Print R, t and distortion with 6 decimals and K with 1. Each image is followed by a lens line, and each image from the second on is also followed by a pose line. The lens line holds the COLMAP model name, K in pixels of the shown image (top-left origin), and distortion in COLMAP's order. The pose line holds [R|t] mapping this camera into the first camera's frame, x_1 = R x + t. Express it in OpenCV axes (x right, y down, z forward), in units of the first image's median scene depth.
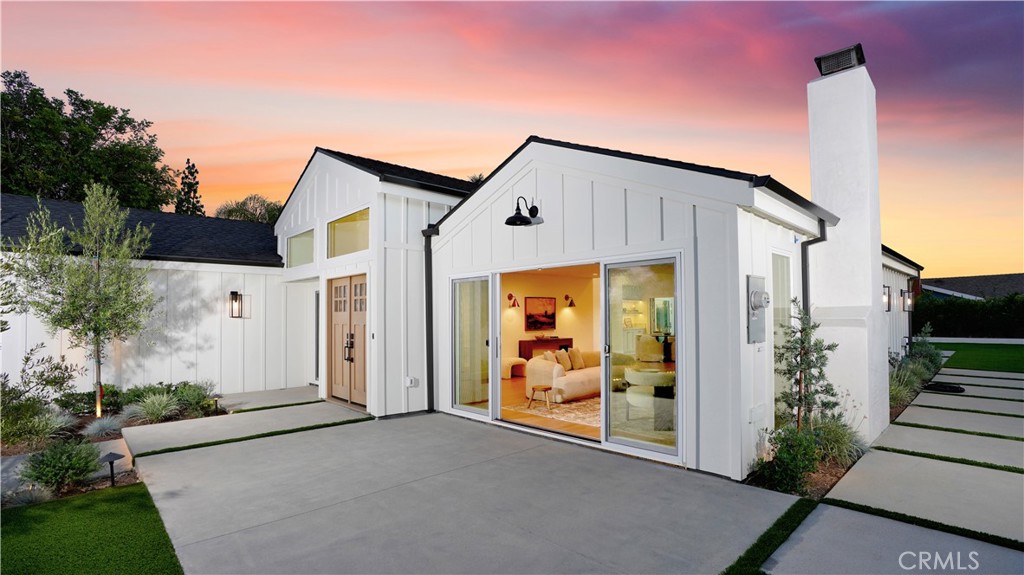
lens RADIAL K [[474.3, 0, 512.0], [0, 474.3, 287.5], [0, 0, 1]] dist [-0.040530, 0.000535]
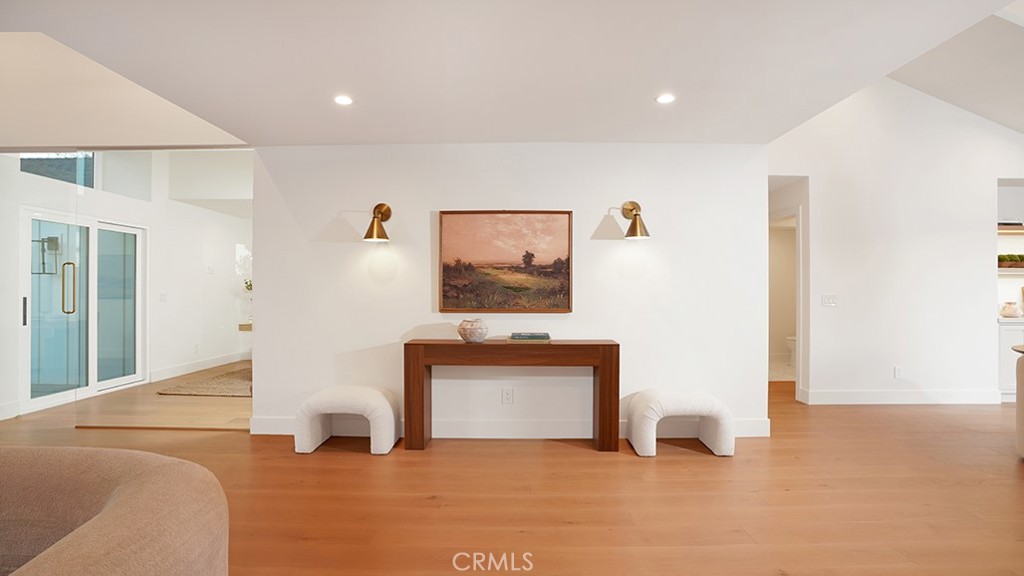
lens RADIAL K [[474.3, 0, 512.0], [0, 474.3, 288.0], [0, 0, 1]] dist [-0.040530, 0.000535]
pose [[0.722956, 0.000874, -0.690893, 0.286145], [0.026056, 0.999253, 0.028529, 0.064267], [0.690402, -0.038627, 0.722393, 0.767675]]
